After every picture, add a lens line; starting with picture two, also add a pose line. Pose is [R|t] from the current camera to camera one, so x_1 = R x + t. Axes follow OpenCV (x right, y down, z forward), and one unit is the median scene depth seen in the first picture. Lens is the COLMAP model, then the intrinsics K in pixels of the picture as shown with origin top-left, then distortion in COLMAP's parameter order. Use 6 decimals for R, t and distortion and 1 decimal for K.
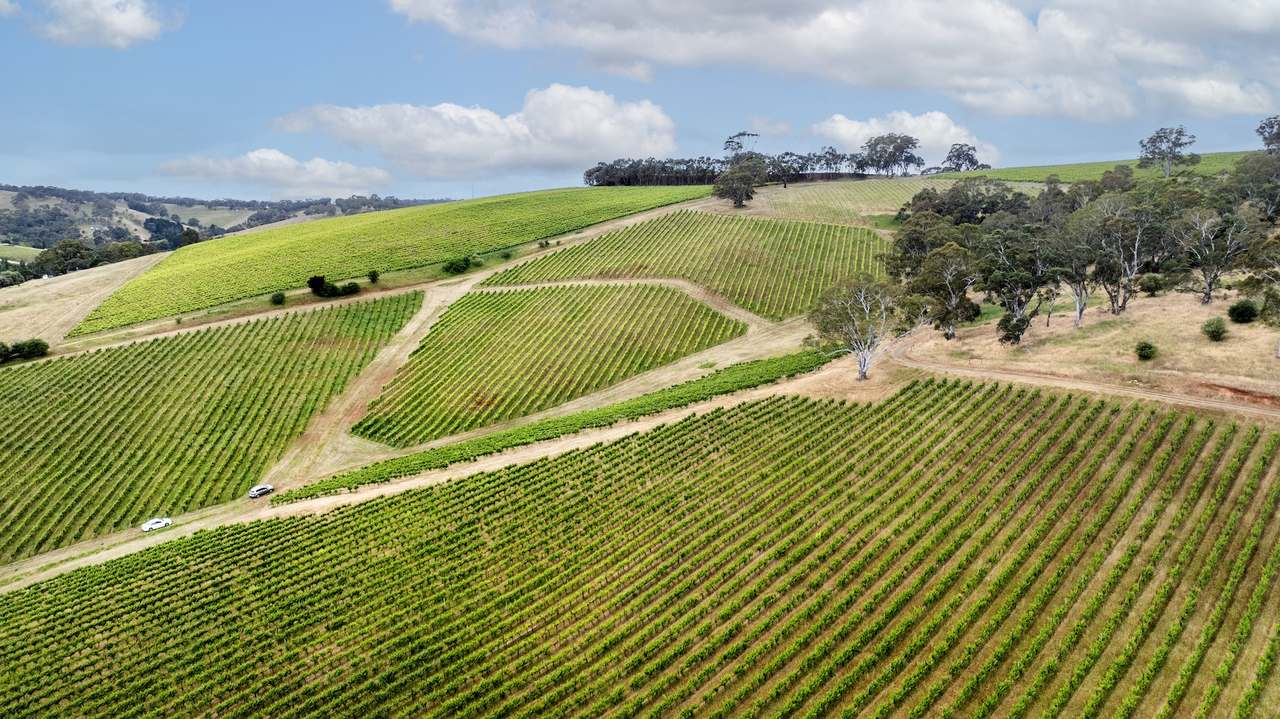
lens RADIAL K [[891.4, 0, 639.7], [0, 891.4, 357.8], [0, 0, 1]] dist [-0.029101, 0.020476]
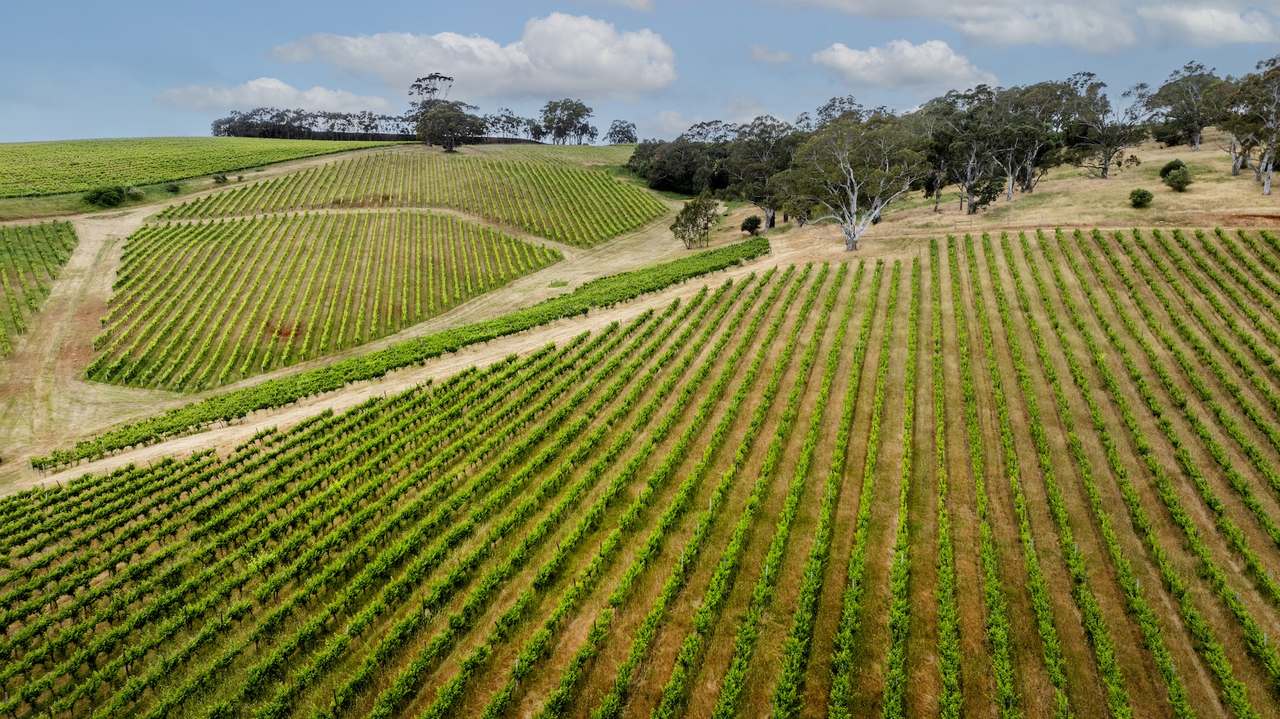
lens RADIAL K [[891.4, 0, 640.1], [0, 891.4, 360.8], [0, 0, 1]] dist [-0.029101, 0.020476]
pose [[0.882072, -0.053276, 0.468092, -0.201250], [0.063628, 0.997954, -0.006318, 0.073680], [-0.466797, 0.035357, 0.883657, 0.209356]]
